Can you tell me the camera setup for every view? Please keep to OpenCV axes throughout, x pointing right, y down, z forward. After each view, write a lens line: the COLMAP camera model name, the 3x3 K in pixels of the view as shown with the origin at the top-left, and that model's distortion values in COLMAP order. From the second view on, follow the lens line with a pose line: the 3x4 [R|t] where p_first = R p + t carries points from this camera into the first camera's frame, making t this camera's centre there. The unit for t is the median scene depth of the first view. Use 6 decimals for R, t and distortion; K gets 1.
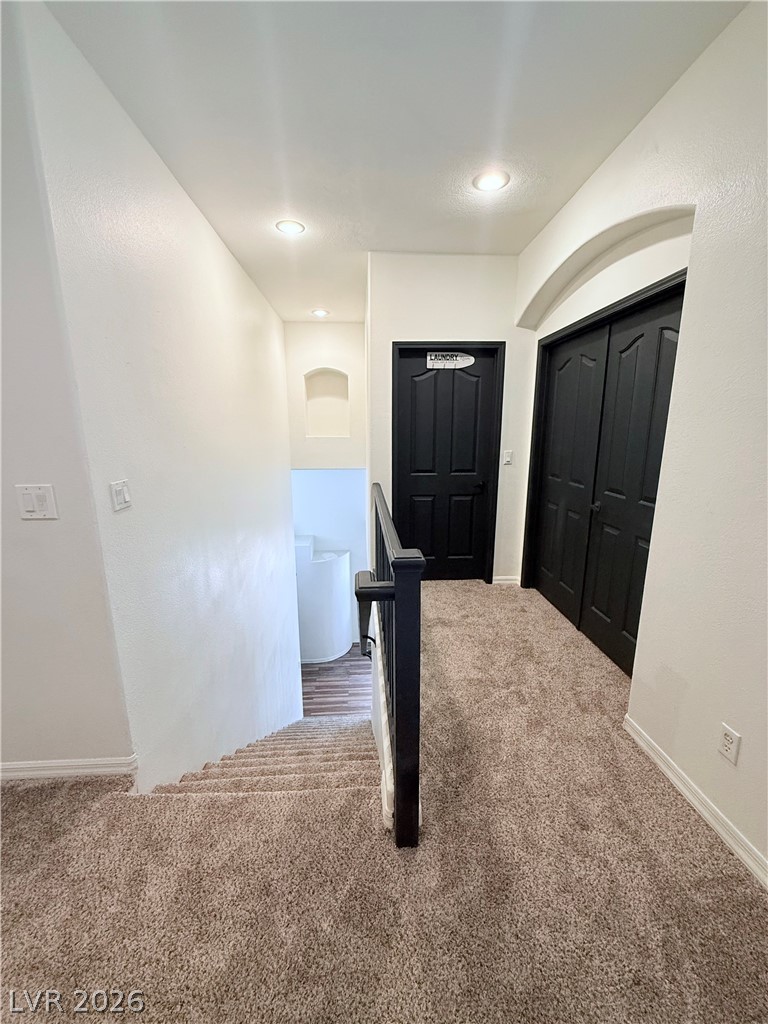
lens RADIAL K [[407.2, 0, 382.3], [0, 407.2, 510.6], [0, 0, 1]] dist [0.001639, 0.000122]
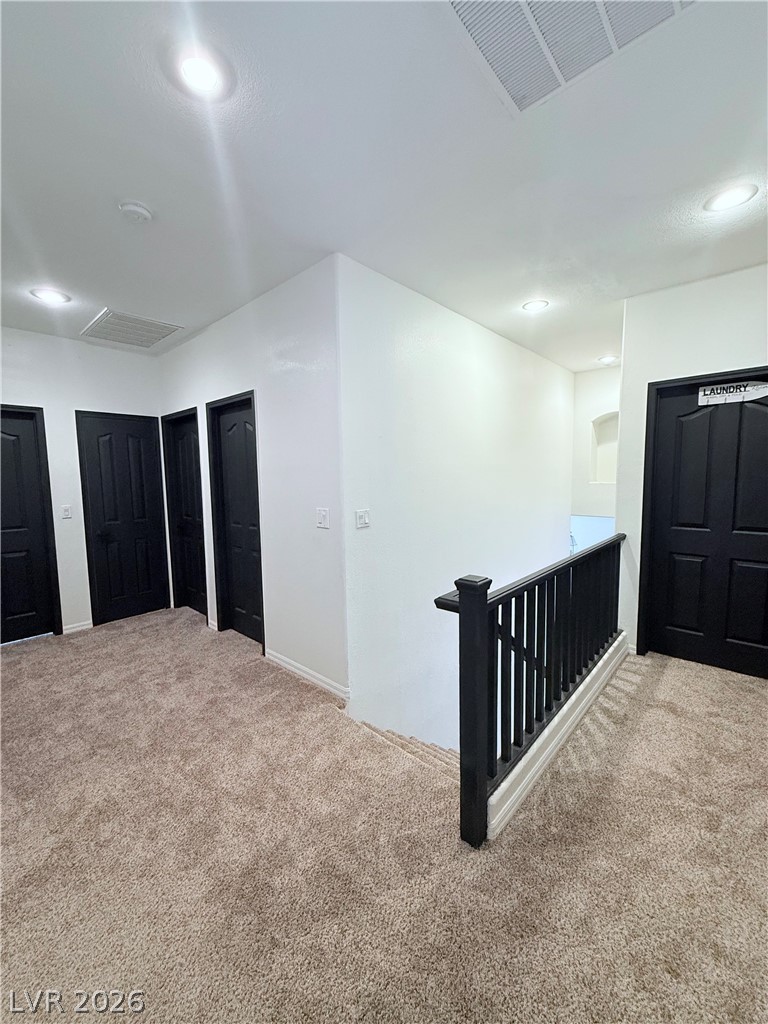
lens RADIAL K [[407.2, 0, 381.8], [0, 407.2, 510.3], [0, 0, 1]] dist [0.001639, 0.000122]
pose [[0.699086, 0.059474, -0.712560, 0.364382], [-0.135059, 0.989580, -0.049910, -0.000520], [0.702166, 0.131129, 0.699834, -0.046422]]
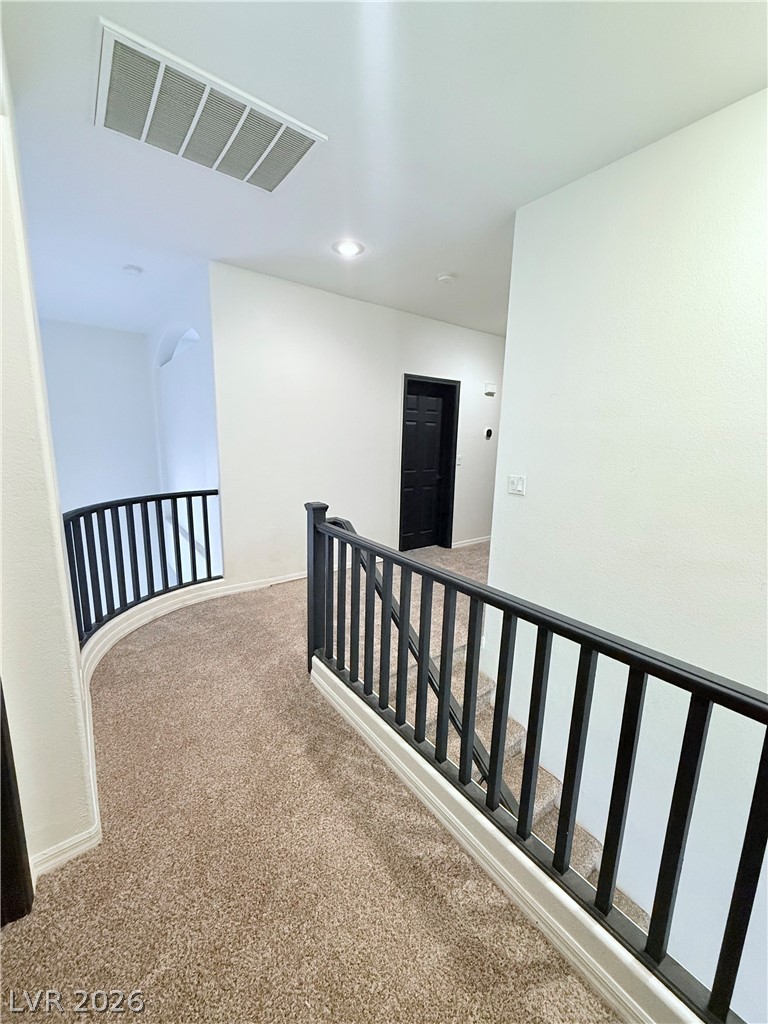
lens RADIAL K [[407.2, 0, 381.1], [0, 407.2, 510.3], [0, 0, 1]] dist [0.001639, 0.000122]
pose [[-0.833202, 0.088061, -0.545912, 0.412885], [-0.132552, 0.926648, 0.351787, -0.279904], [0.536847, 0.365471, -0.760412, 1.282805]]
